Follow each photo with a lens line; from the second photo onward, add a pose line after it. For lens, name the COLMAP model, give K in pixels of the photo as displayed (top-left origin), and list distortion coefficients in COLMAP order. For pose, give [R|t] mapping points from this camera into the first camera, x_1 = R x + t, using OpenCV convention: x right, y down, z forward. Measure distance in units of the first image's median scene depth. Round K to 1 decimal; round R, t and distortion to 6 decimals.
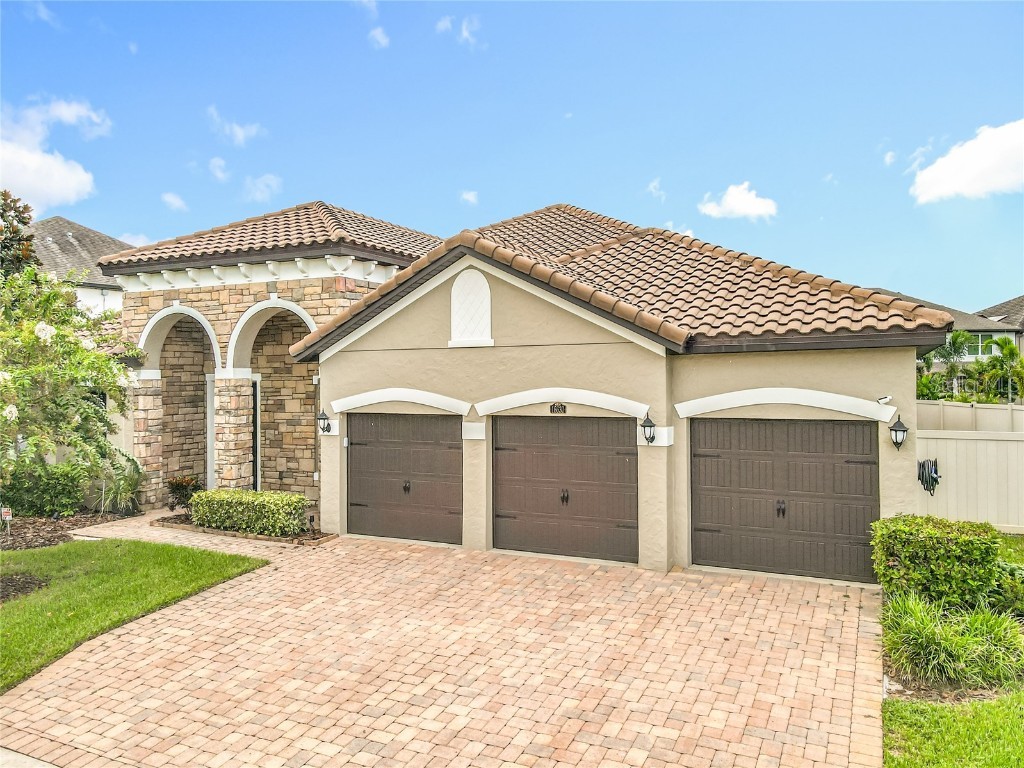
lens RADIAL K [[759.9, 0, 506.6], [0, 759.9, 403.9], [0, 0, 1]] dist [0.026727, 0.005552]
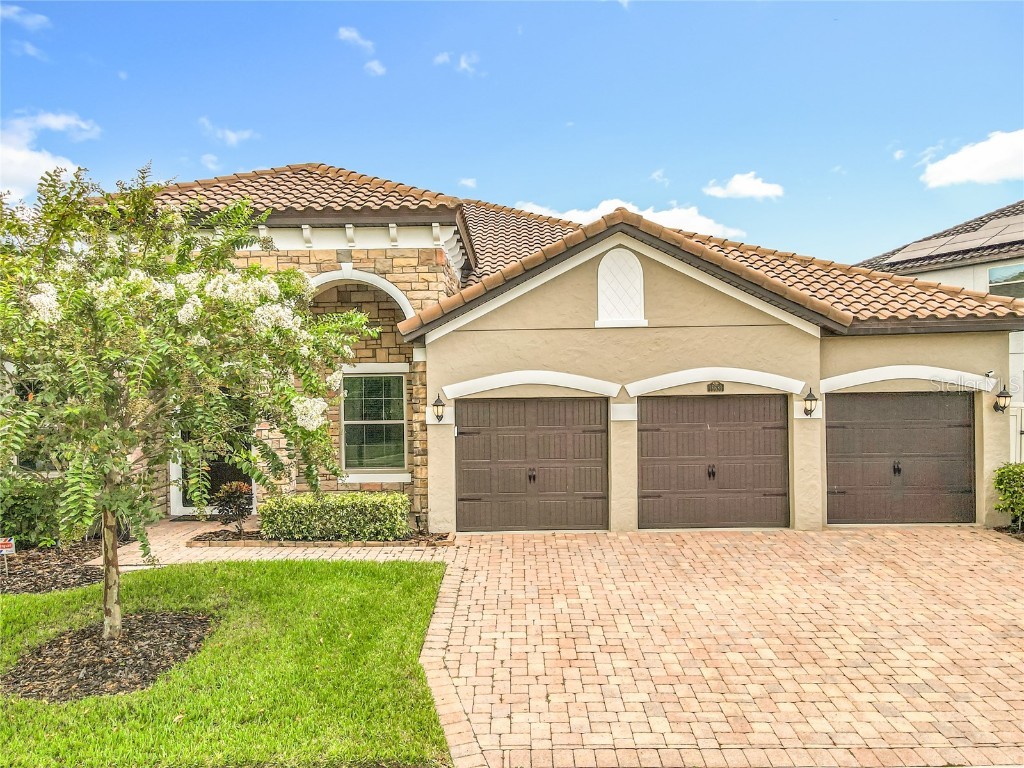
lens RADIAL K [[761.2, 0, 512.0], [0, 761.2, 430.1], [0, 0, 1]] dist [0.025026, 0.002700]
pose [[0.901169, -0.027914, 0.432568, -0.643690], [0.022974, 0.999598, 0.016644, 0.041418], [-0.432858, -0.005062, 0.901448, 0.177003]]
